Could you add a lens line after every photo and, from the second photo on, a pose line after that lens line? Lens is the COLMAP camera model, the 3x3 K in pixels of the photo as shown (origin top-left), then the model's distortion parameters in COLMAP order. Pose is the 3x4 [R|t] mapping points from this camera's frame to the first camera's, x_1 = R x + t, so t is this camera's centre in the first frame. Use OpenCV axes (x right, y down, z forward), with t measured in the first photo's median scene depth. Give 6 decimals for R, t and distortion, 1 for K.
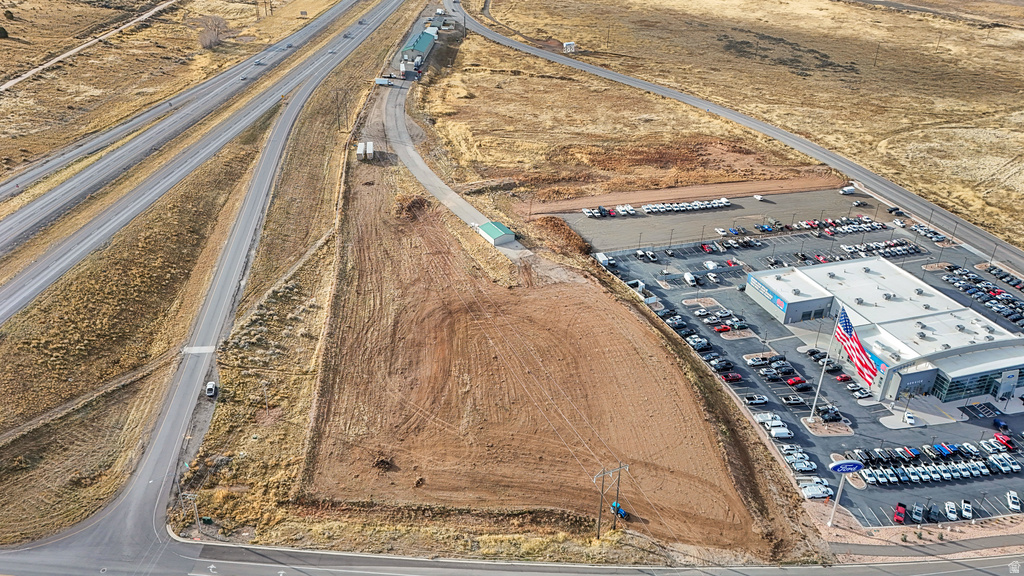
lens RADIAL K [[764.9, 0, 516.1], [0, 764.9, 286.2], [0, 0, 1]] dist [0.098976, -0.091943]
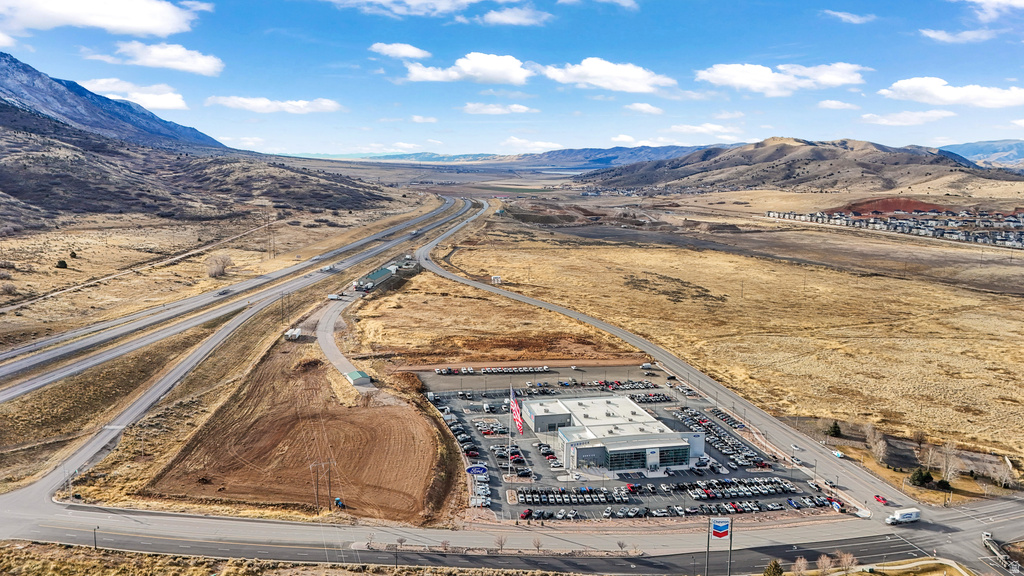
lens RADIAL K [[764.9, 0, 516.1], [0, 764.9, 286.2], [0, 0, 1]] dist [0.098976, -0.091943]
pose [[0.998001, 0.005392, -0.062962, 0.348114], [-0.026021, 0.943024, -0.331705, 0.229771], [0.057586, 0.332681, 0.941280, -0.356198]]
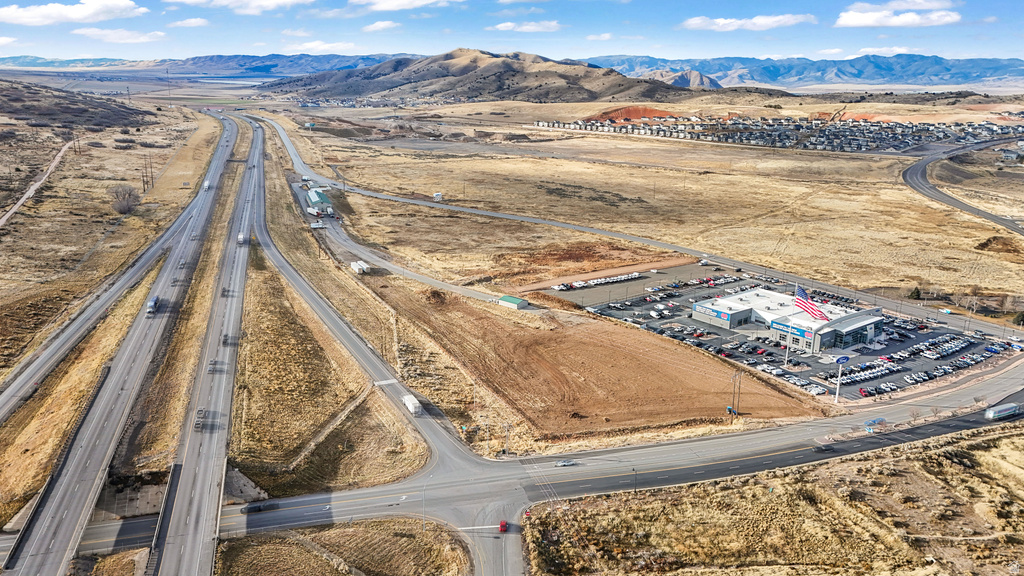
lens RADIAL K [[764.9, 0, 516.1], [0, 764.9, 286.2], [0, 0, 1]] dist [0.098976, -0.091943]
pose [[0.932060, -0.099594, 0.348346, -0.481659], [0.175668, 0.965126, -0.194097, 0.162520], [-0.316867, 0.242103, 0.917050, -0.226607]]
